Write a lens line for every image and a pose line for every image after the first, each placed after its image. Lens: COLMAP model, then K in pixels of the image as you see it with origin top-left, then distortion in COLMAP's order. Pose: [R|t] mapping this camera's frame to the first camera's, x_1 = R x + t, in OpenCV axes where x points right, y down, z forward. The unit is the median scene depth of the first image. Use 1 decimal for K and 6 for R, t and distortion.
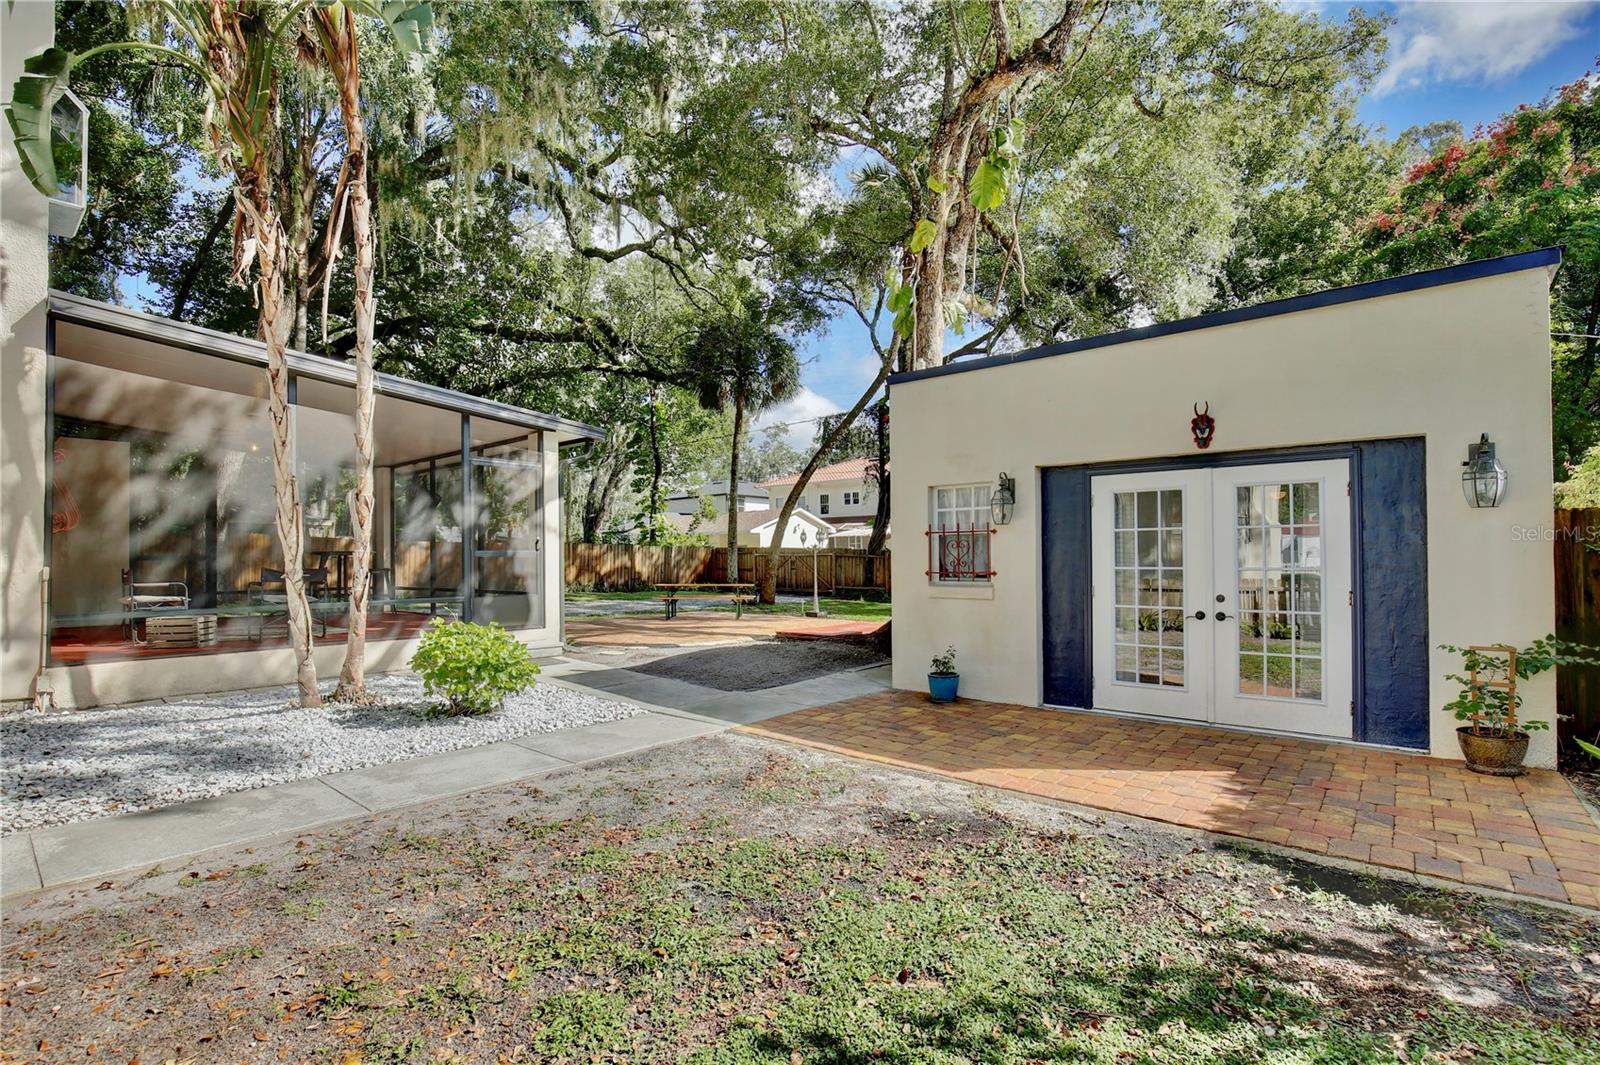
lens RADIAL K [[737.9, 0, 801.2], [0, 737.9, 554.8], [0, 0, 1]] dist [-0.029982, 0.001125]
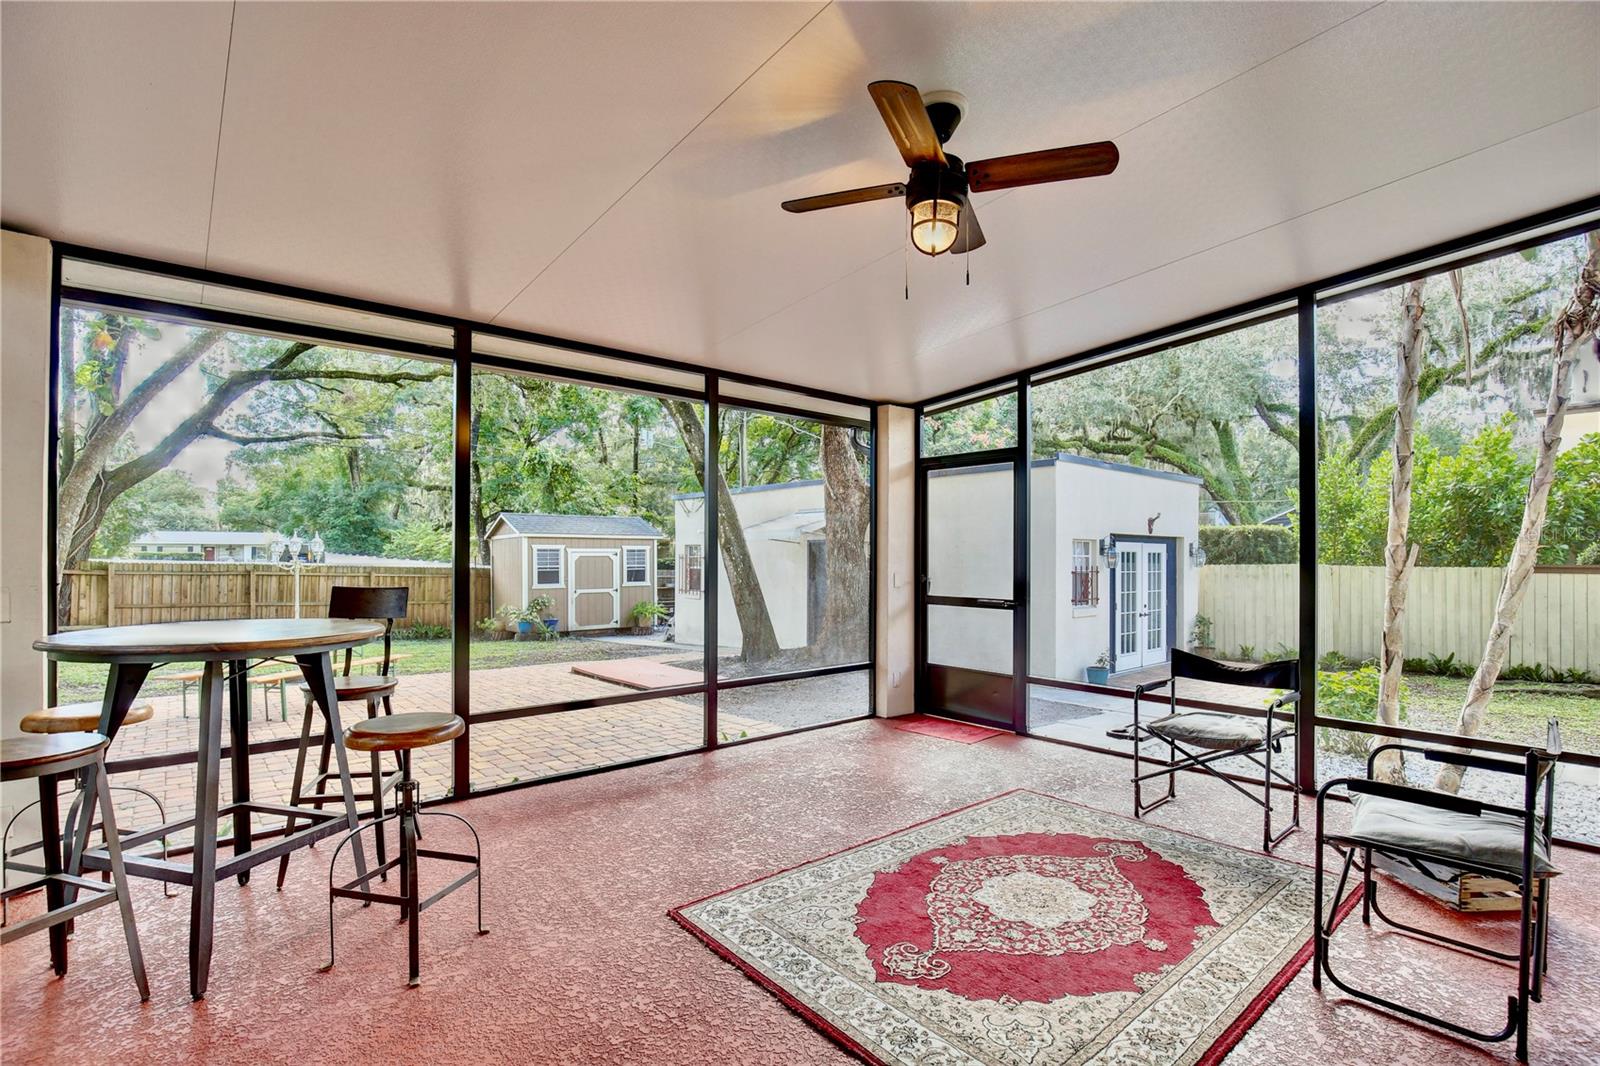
lens RADIAL K [[737.9, 0, 801.2], [0, 737.9, 555.3], [0, 0, 1]] dist [-0.029982, 0.001125]
pose [[0.162009, 0.011364, 0.986724, -0.325022], [-0.011743, 0.999885, -0.009587, -0.010518], [-0.986719, -0.010034, 0.162124, 0.321171]]
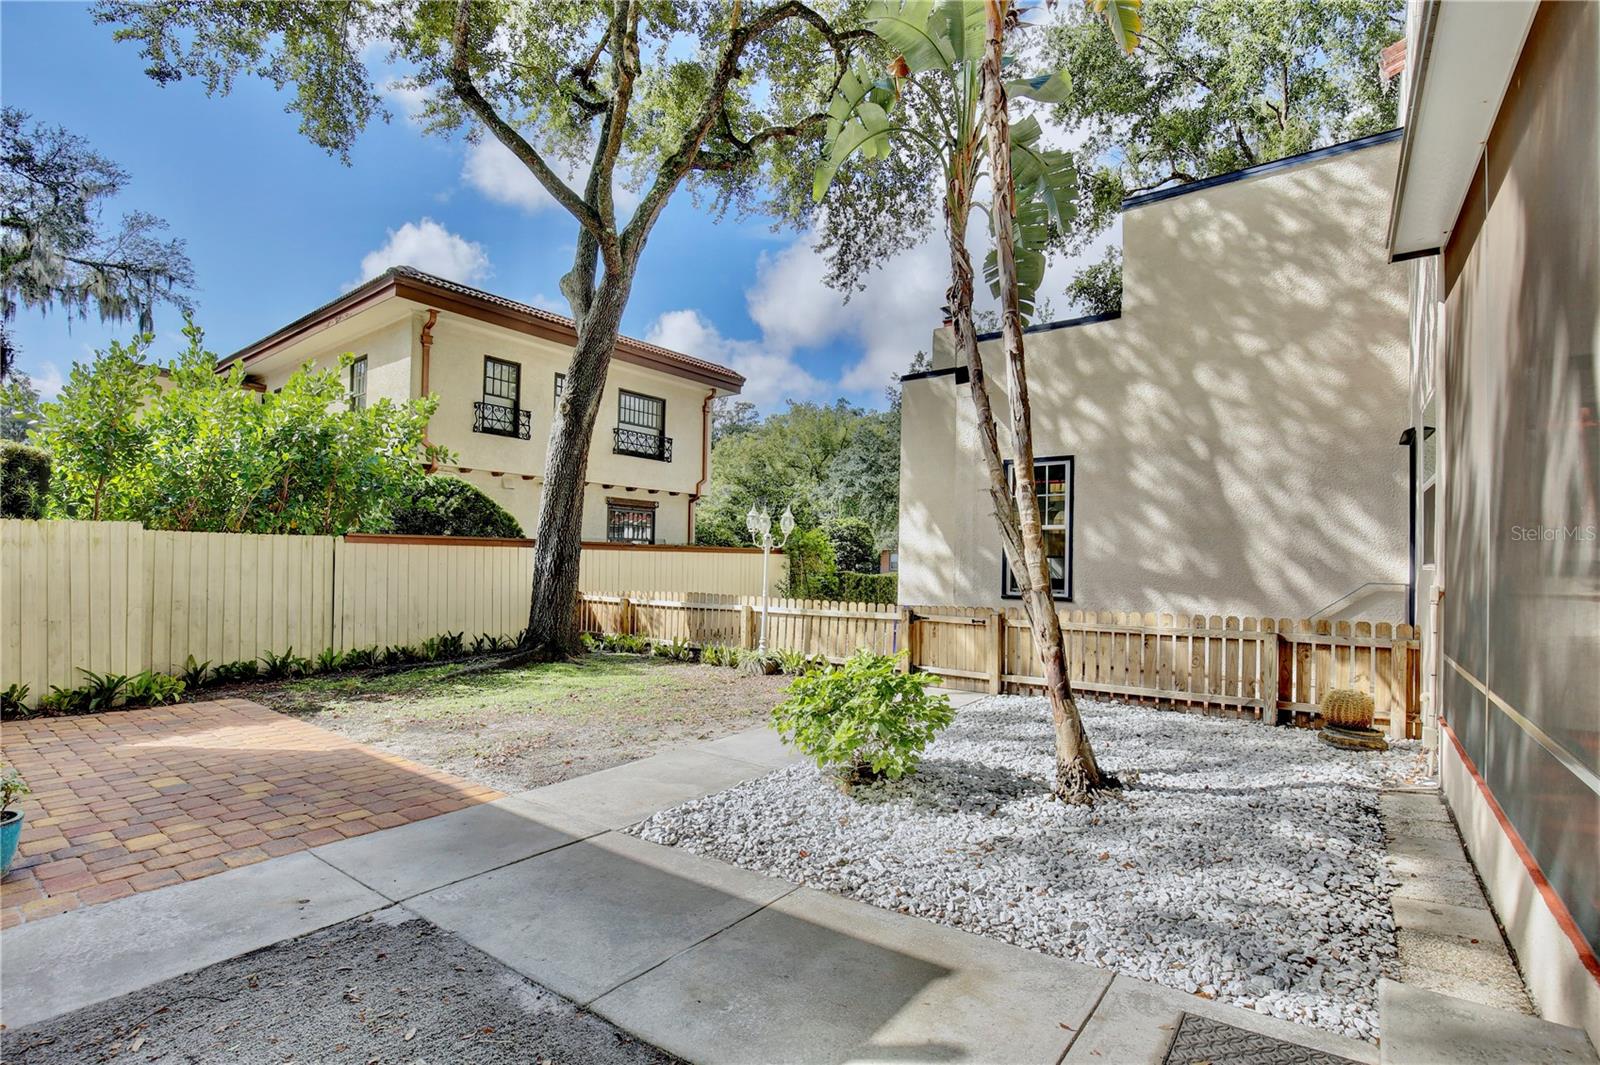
lens RADIAL K [[737.9, 0, 801.2], [0, 737.9, 554.8], [0, 0, 1]] dist [-0.029982, 0.001125]
pose [[-0.998730, -0.006085, -0.050008, -0.069288], [-0.005378, 0.999884, -0.014260, 0.000228], [0.050089, -0.013973, -0.998647, 0.347840]]
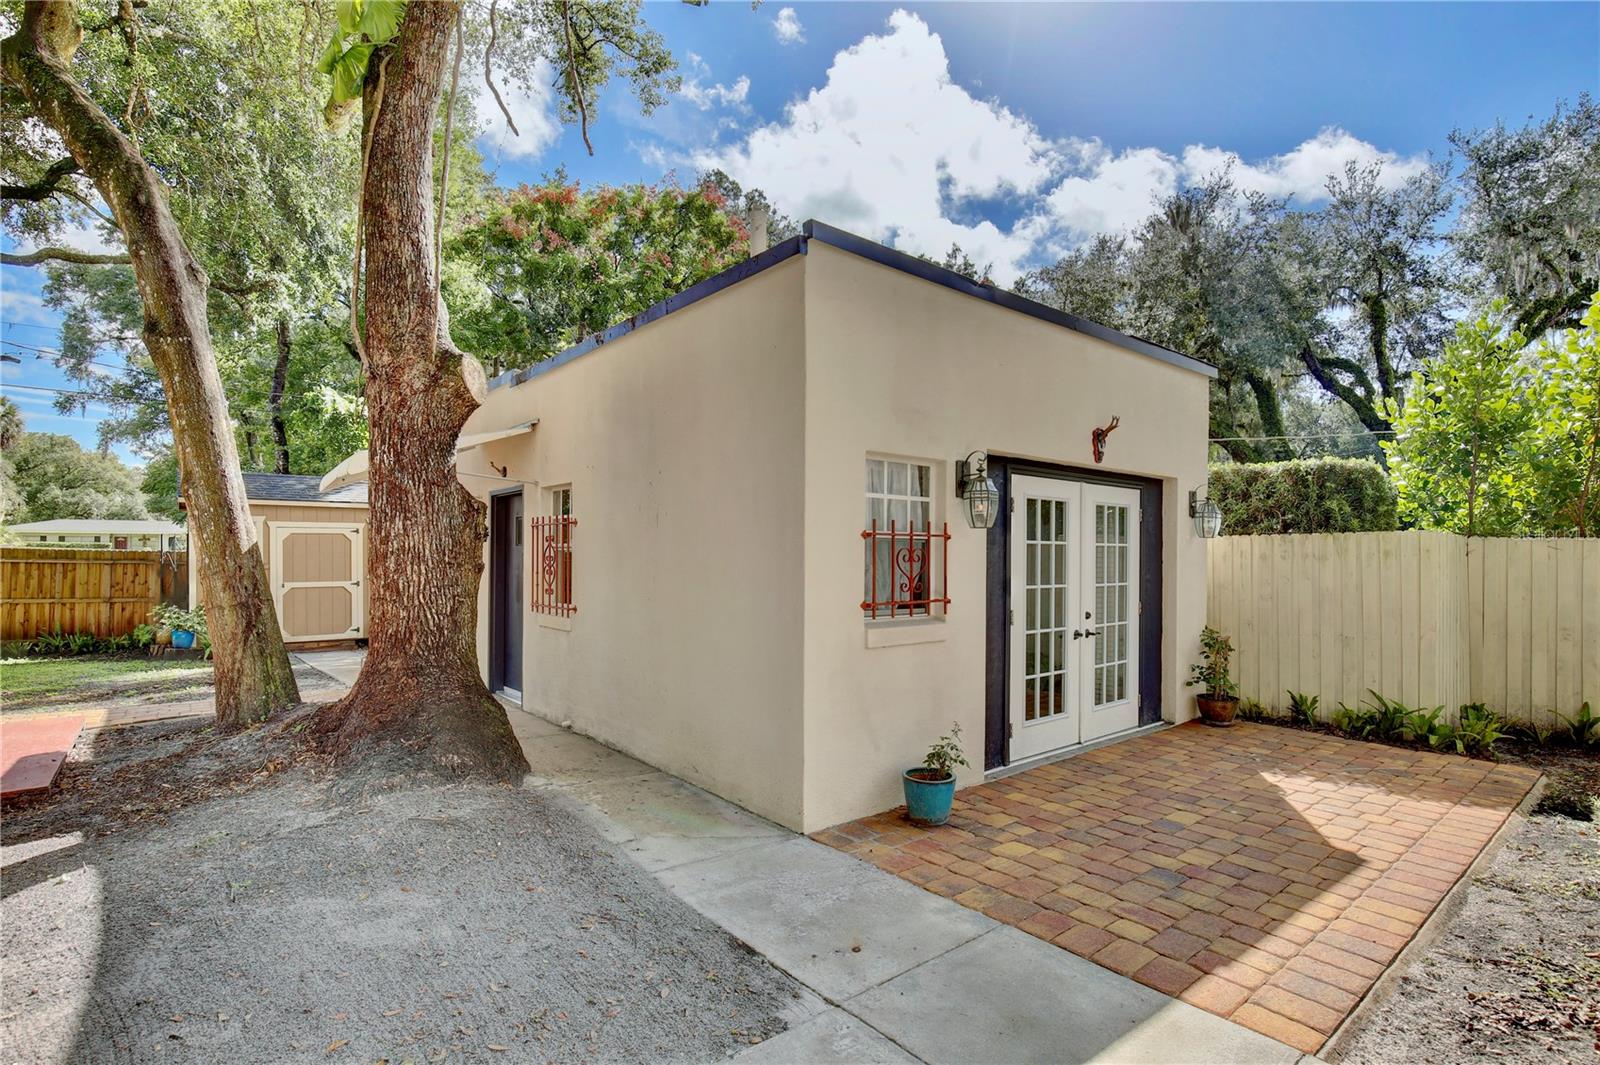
lens RADIAL K [[769.6, 0, 800.7], [0, 769.6, 558.0], [0, 0, 1]] dist [-0.025058, 0.000677]
pose [[0.184759, 0.002302, 0.982781, -0.102752], [-0.013052, 0.999915, 0.000111, -0.002664], [-0.982697, -0.012848, 0.184773, 0.234652]]
